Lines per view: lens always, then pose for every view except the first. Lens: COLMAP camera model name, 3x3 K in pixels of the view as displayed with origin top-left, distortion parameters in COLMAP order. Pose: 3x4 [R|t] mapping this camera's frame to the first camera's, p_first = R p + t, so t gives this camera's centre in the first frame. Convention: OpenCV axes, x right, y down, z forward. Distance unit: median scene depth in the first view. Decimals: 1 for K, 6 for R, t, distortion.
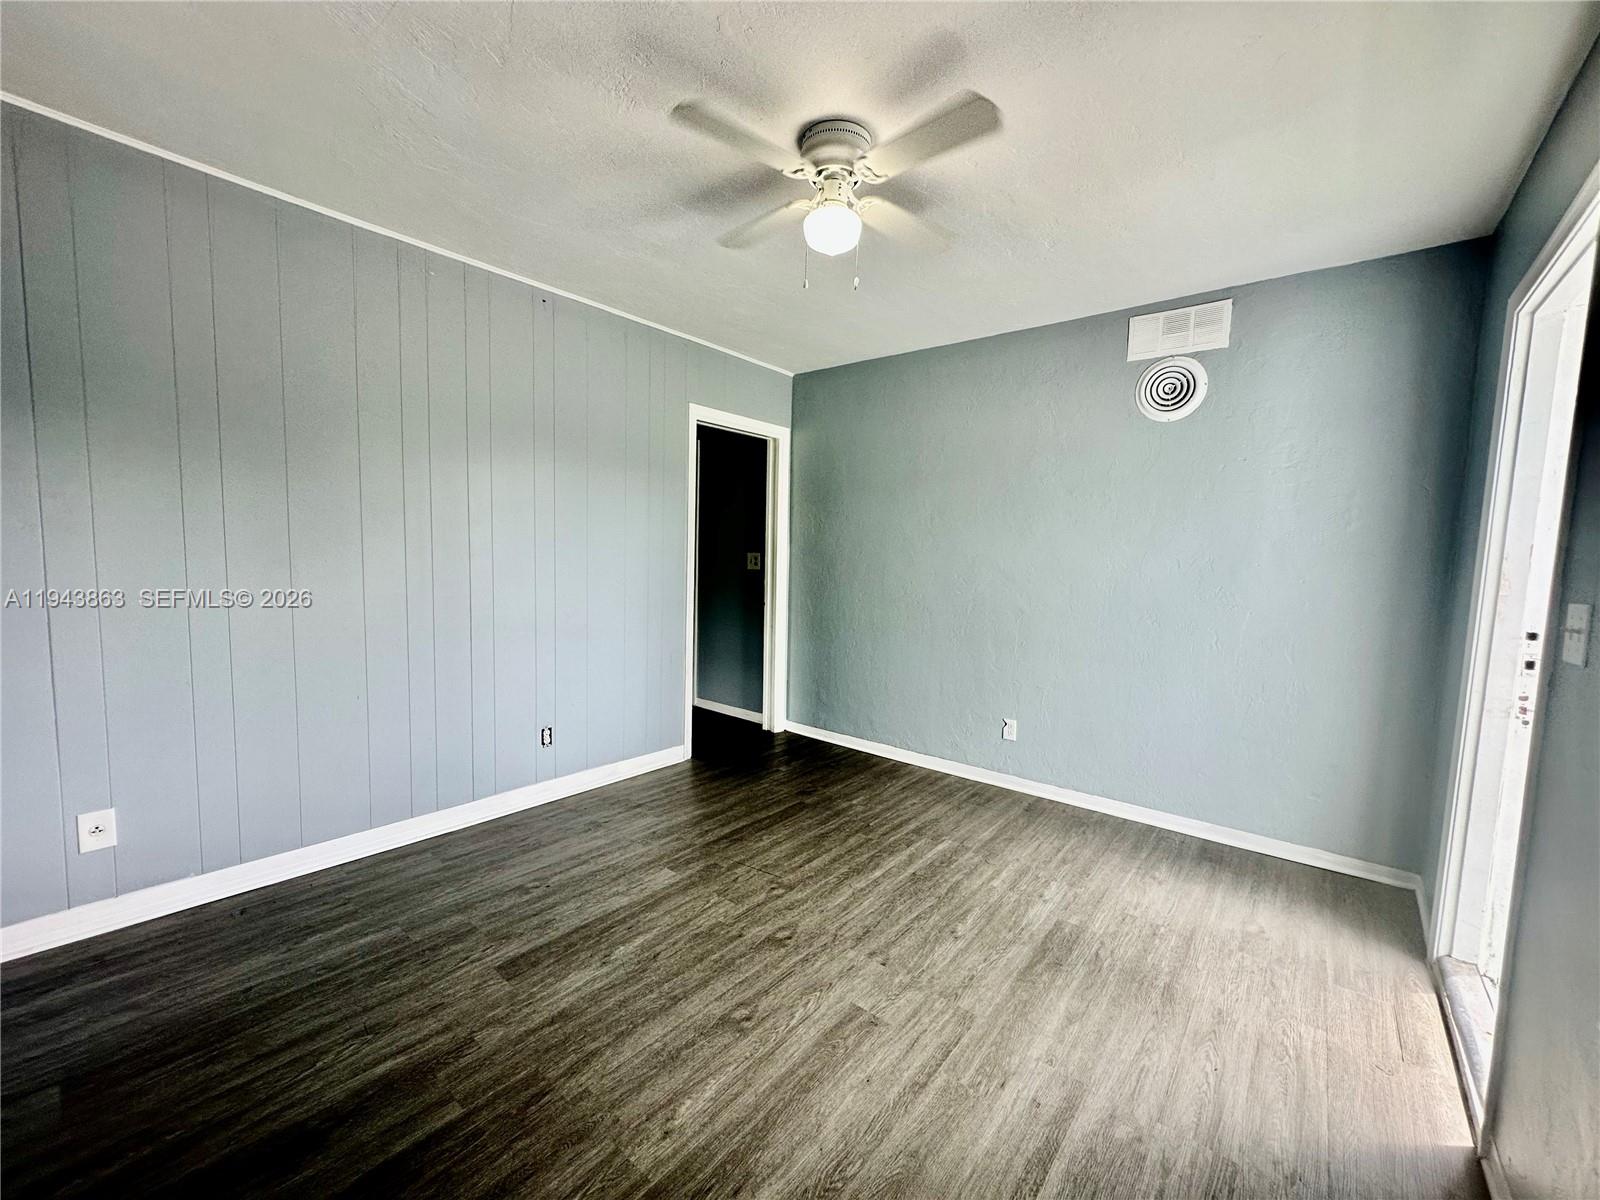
lens RADIAL K [[636.3, 0, 796.5], [0, 636.3, 604.3], [0, 0, 1]] dist [0.001986, 0.000257]
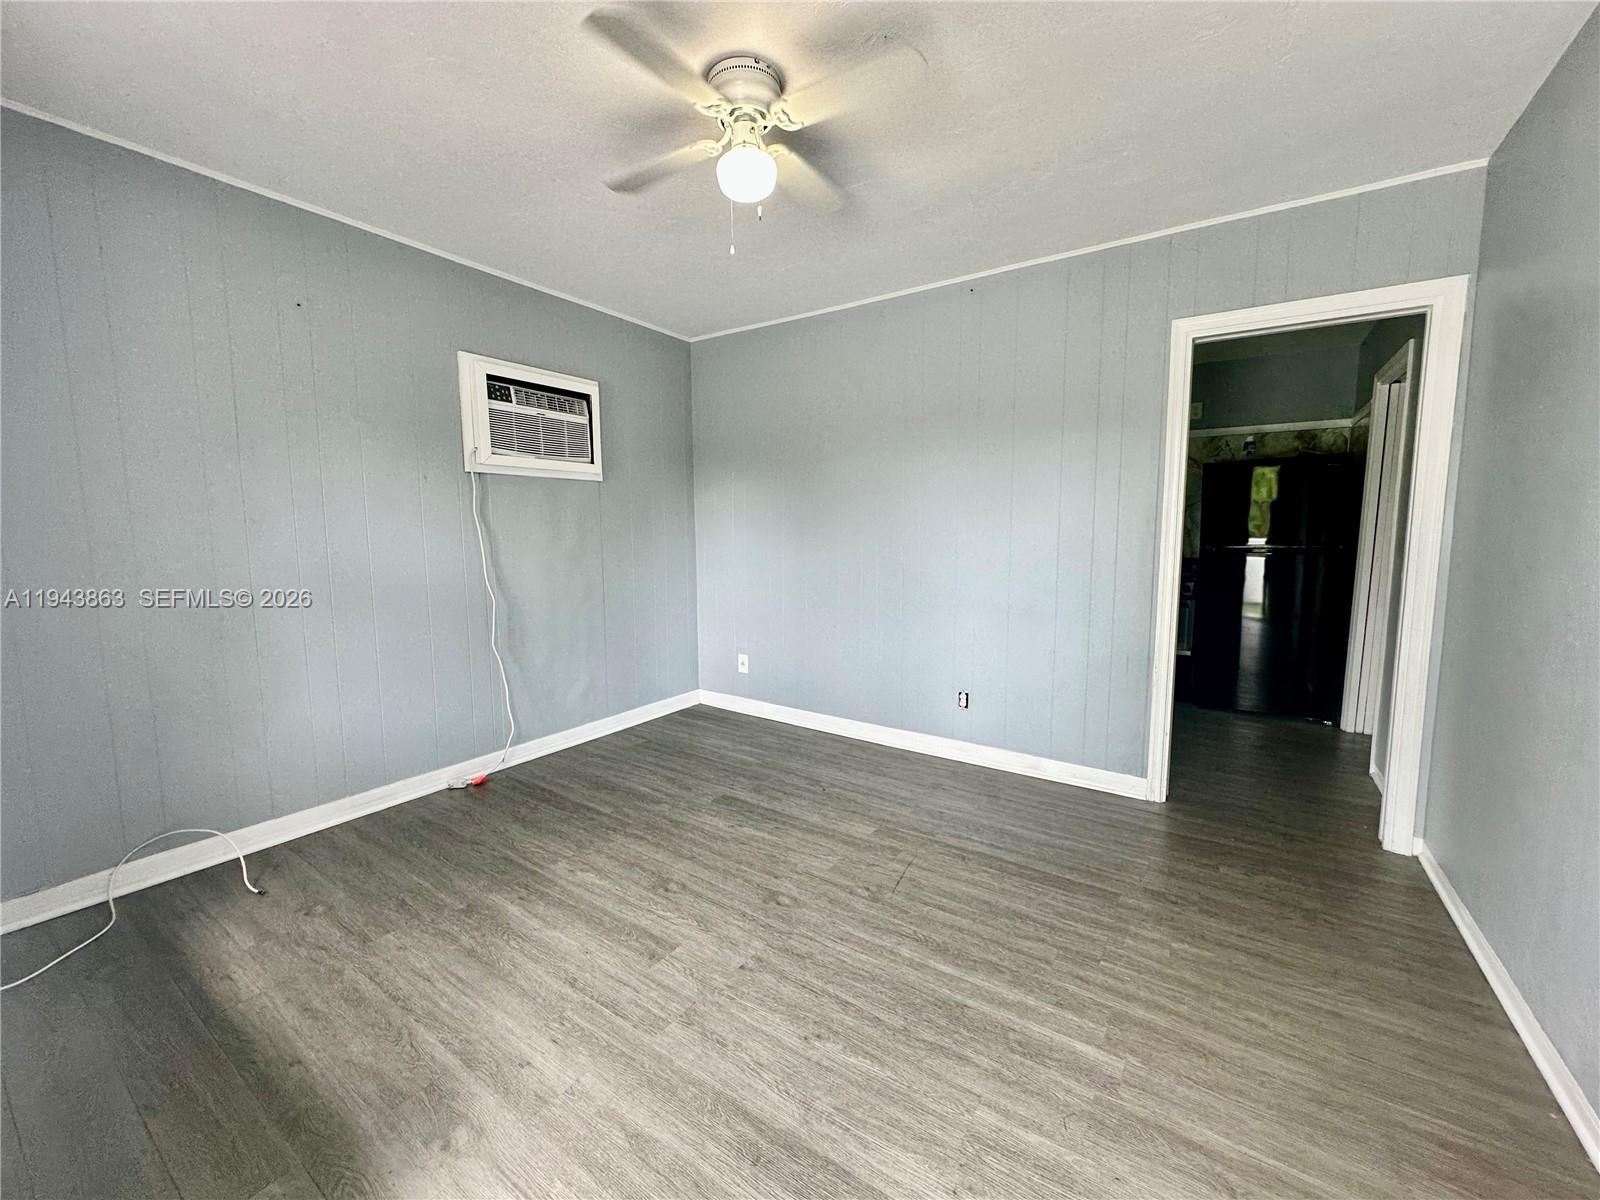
lens RADIAL K [[636.3, 0, 795.9], [0, 636.3, 598.4], [0, 0, 1]] dist [0.001986, 0.000257]
pose [[0.095182, 0.077424, -0.992444, 0.875440], [-0.082068, 0.994187, 0.069689, -0.019604], [0.992071, 0.074815, 0.100983, 0.829975]]
